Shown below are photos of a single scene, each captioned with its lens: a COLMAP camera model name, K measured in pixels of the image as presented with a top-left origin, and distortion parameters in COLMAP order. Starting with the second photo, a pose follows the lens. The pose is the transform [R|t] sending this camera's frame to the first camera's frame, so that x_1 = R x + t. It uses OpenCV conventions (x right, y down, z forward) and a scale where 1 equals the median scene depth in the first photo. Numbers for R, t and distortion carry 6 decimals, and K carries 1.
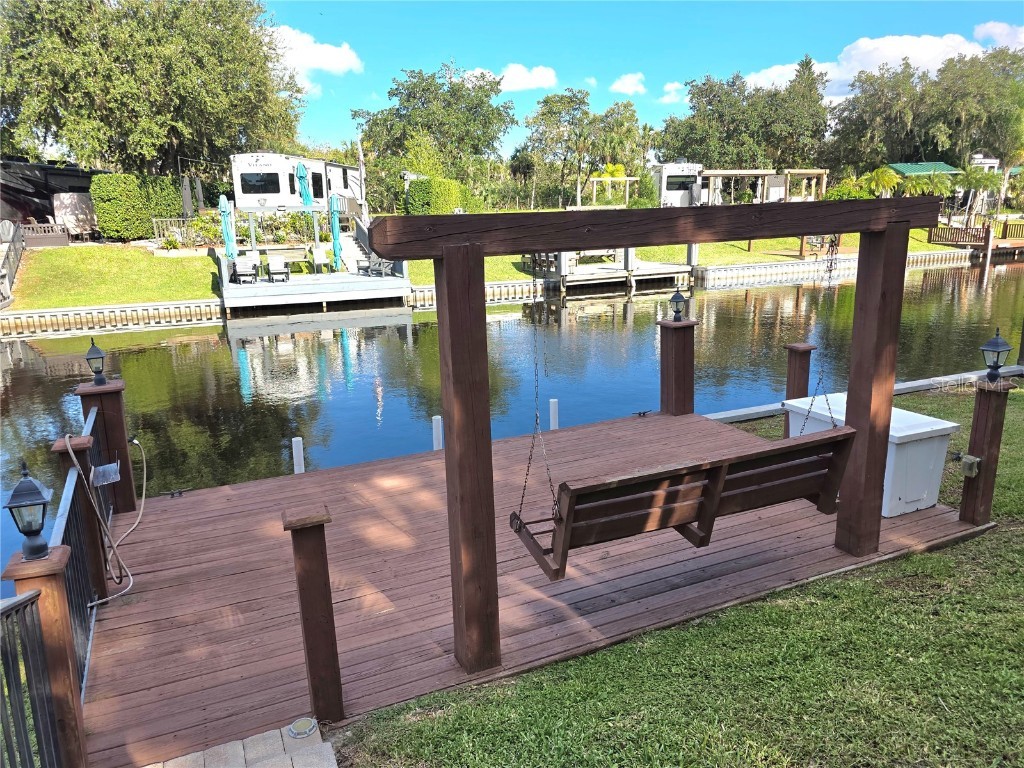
lens RADIAL K [[722.0, 0, 512.0], [0, 722.0, 384.0], [0, 0, 1]] dist [0.071934, -0.072513]
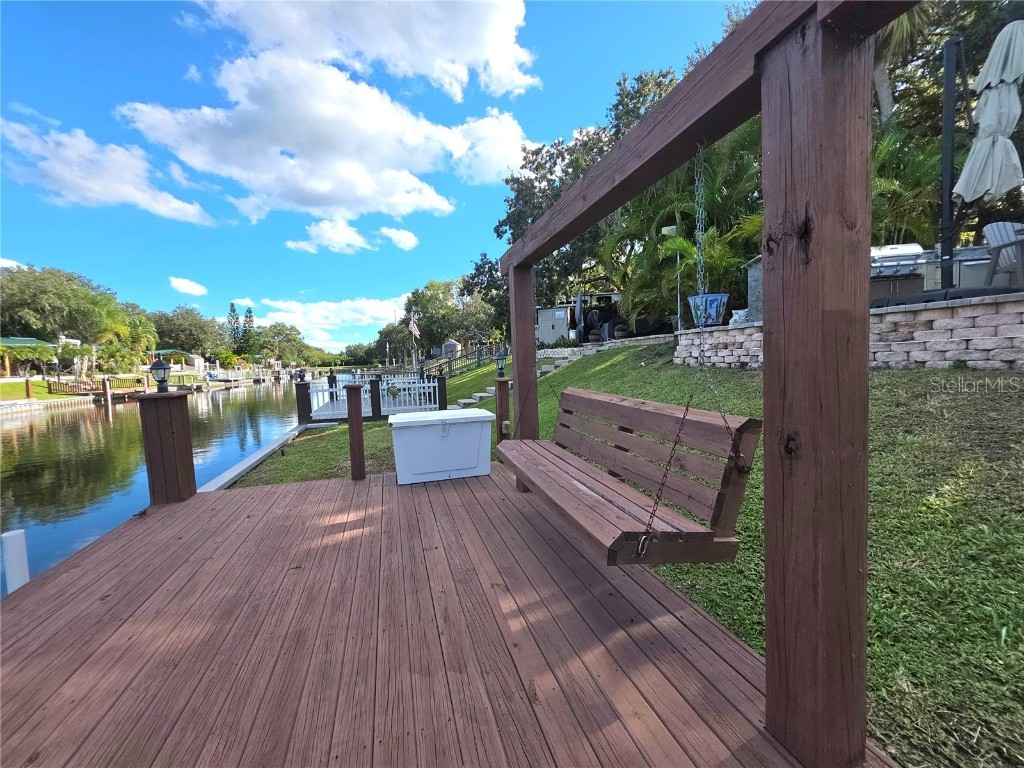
lens RADIAL K [[407.6, 0, 512.0], [0, 407.6, 384.0], [0, 0, 1]] dist [0.004904, 0.000380]
pose [[0.139264, -0.041653, 0.989379, -0.053851], [0.261826, 0.965108, 0.003776, 0.002809], [-0.955014, 0.258519, 0.145311, 0.146258]]
